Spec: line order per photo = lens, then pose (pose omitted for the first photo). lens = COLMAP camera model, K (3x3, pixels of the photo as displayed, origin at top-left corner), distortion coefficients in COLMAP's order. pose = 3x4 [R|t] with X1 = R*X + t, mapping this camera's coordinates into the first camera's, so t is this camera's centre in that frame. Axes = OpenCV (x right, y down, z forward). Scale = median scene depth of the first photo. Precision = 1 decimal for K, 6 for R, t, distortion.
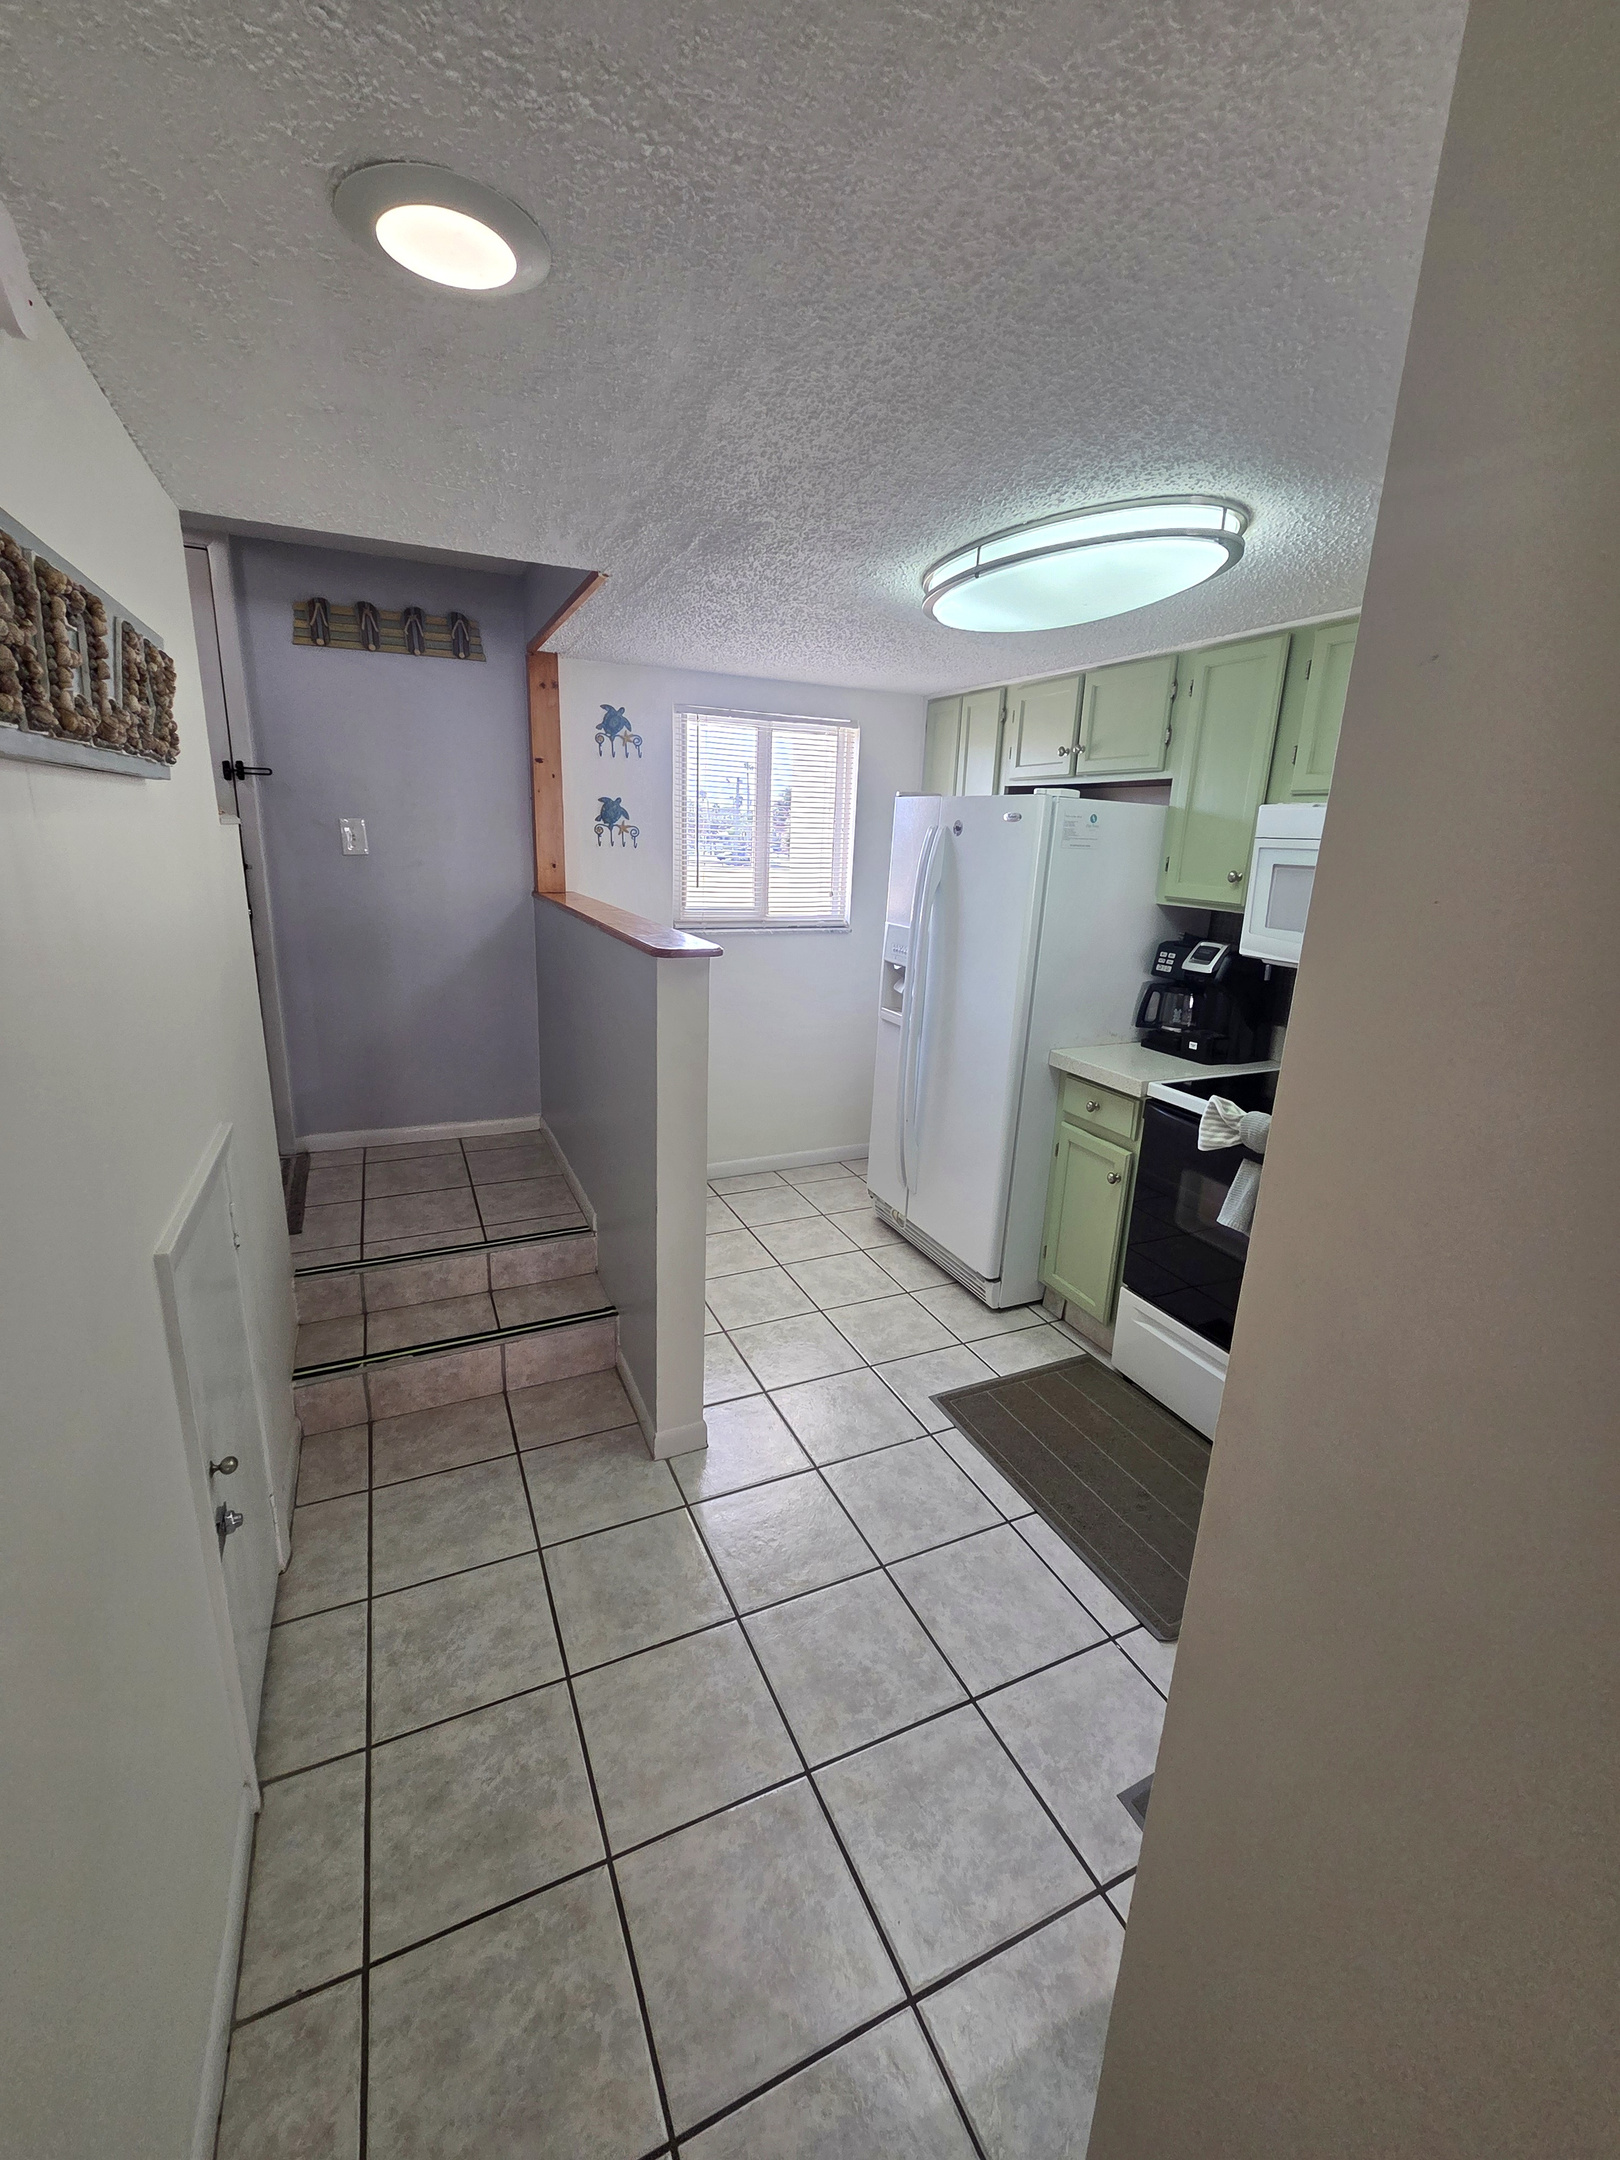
lens RADIAL K [[885.7, 0, 805.5], [0, 885.7, 1065.2], [0, 0, 1]] dist [-0.003127, 0.000705]
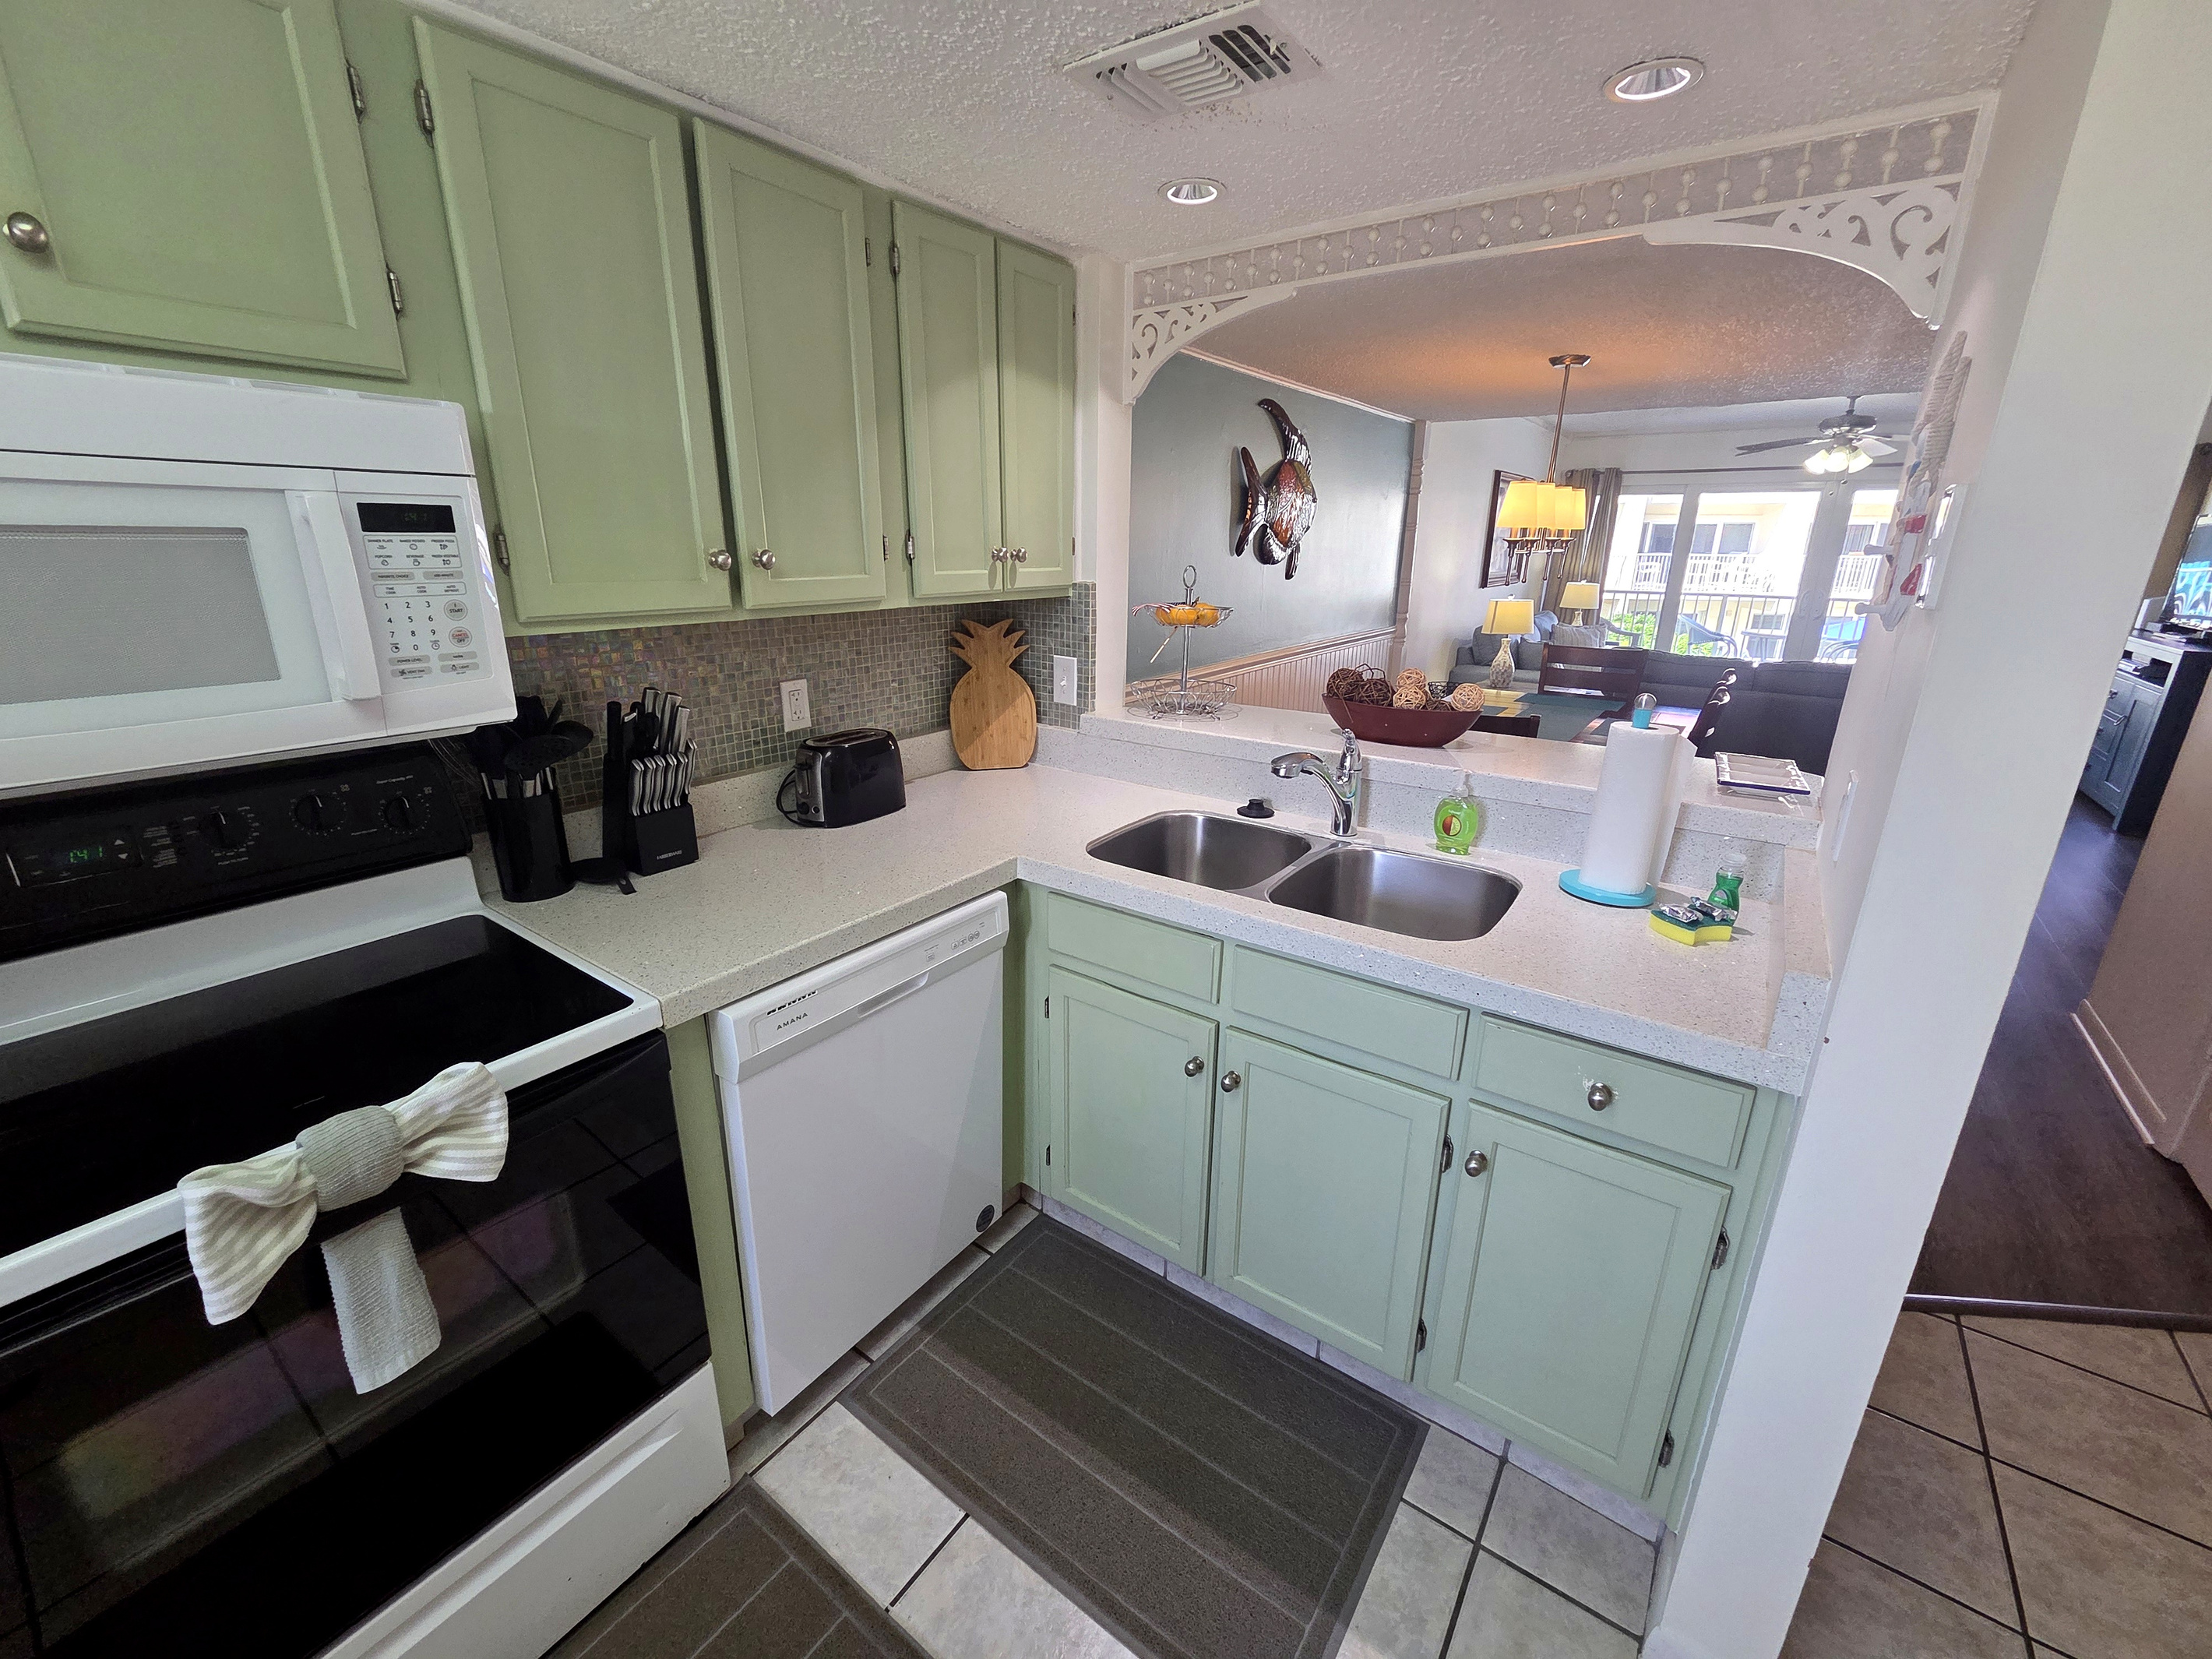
lens RADIAL K [[907.0, 0, 1089.9], [0, 907.0, 825.5], [0, 0, 1]] dist [-0.003127, 0.000705]
pose [[-0.483606, -0.298849, 0.822688, 0.020203], [0.200958, 0.876890, 0.436669, -0.134472], [-0.851905, 0.376501, -0.364013, 0.575623]]
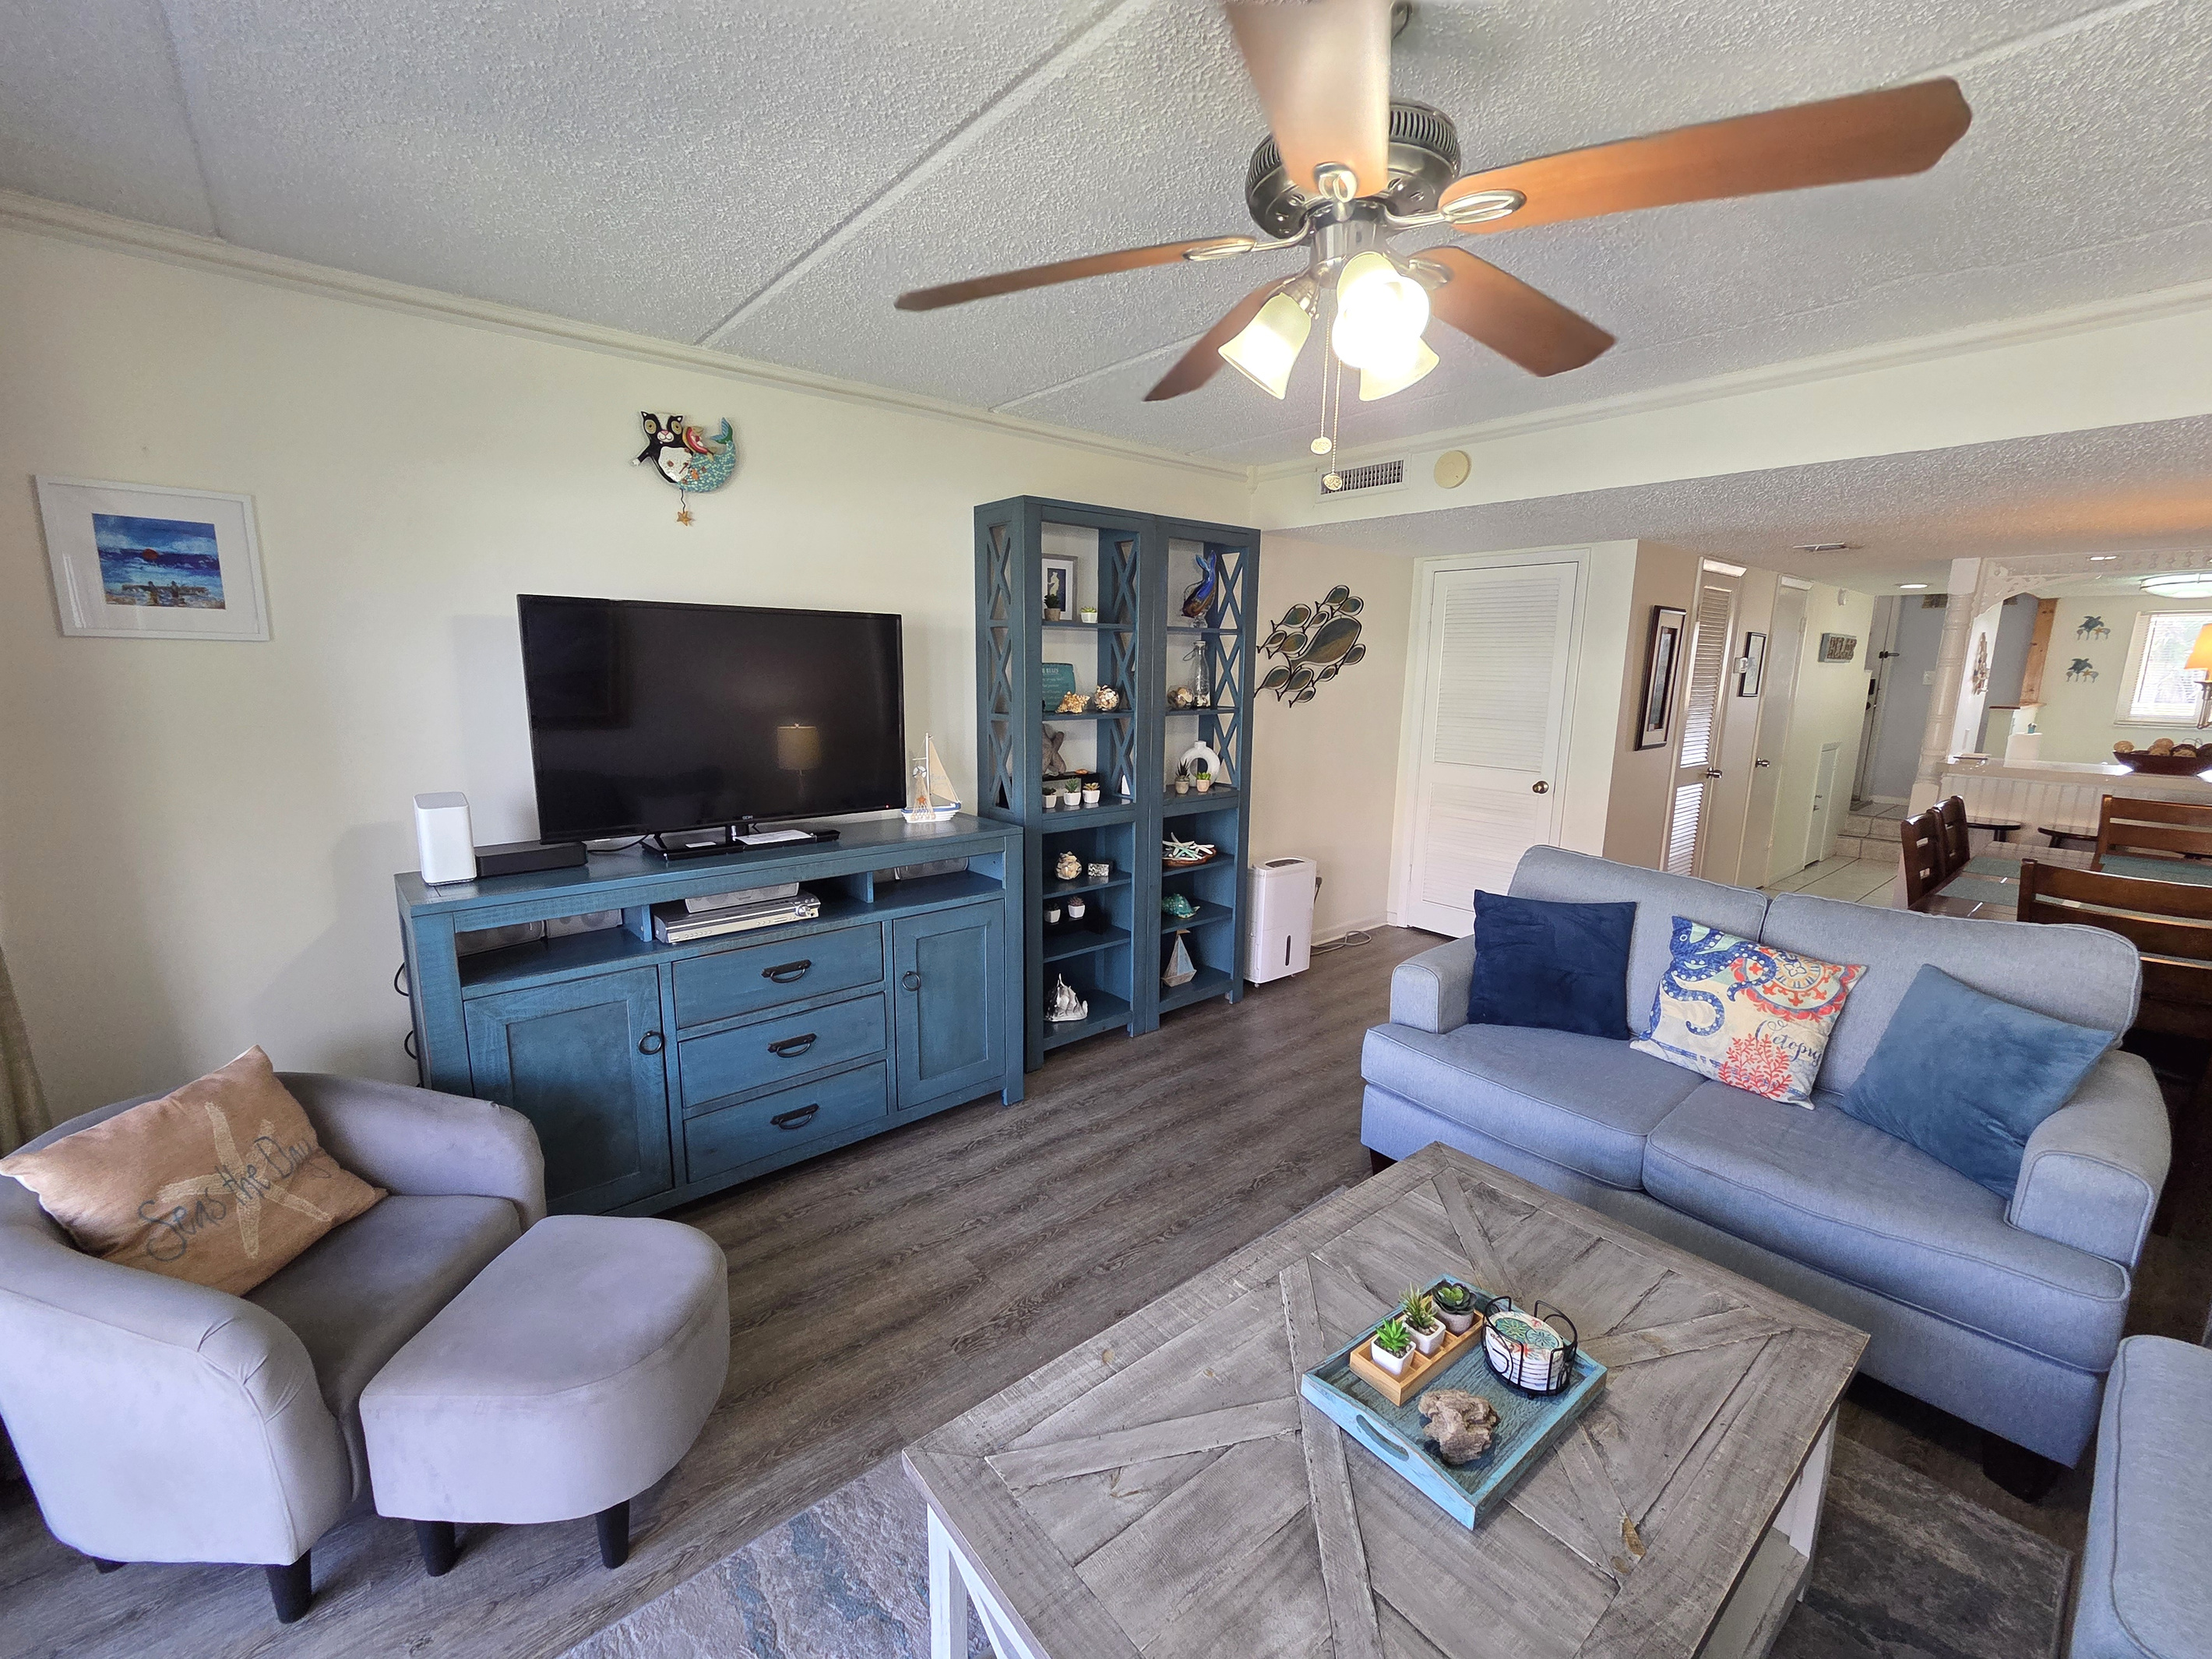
lens RADIAL K [[907.0, 0, 1098.1], [0, 907.0, 830.8], [0, 0, 1]] dist [-0.003127, 0.000705]
pose [[0.251838, 0.142364, -0.957241, 1.548684], [-0.243445, 0.966633, 0.079713, 0.580788], [0.936649, 0.212961, 0.278093, -2.010695]]
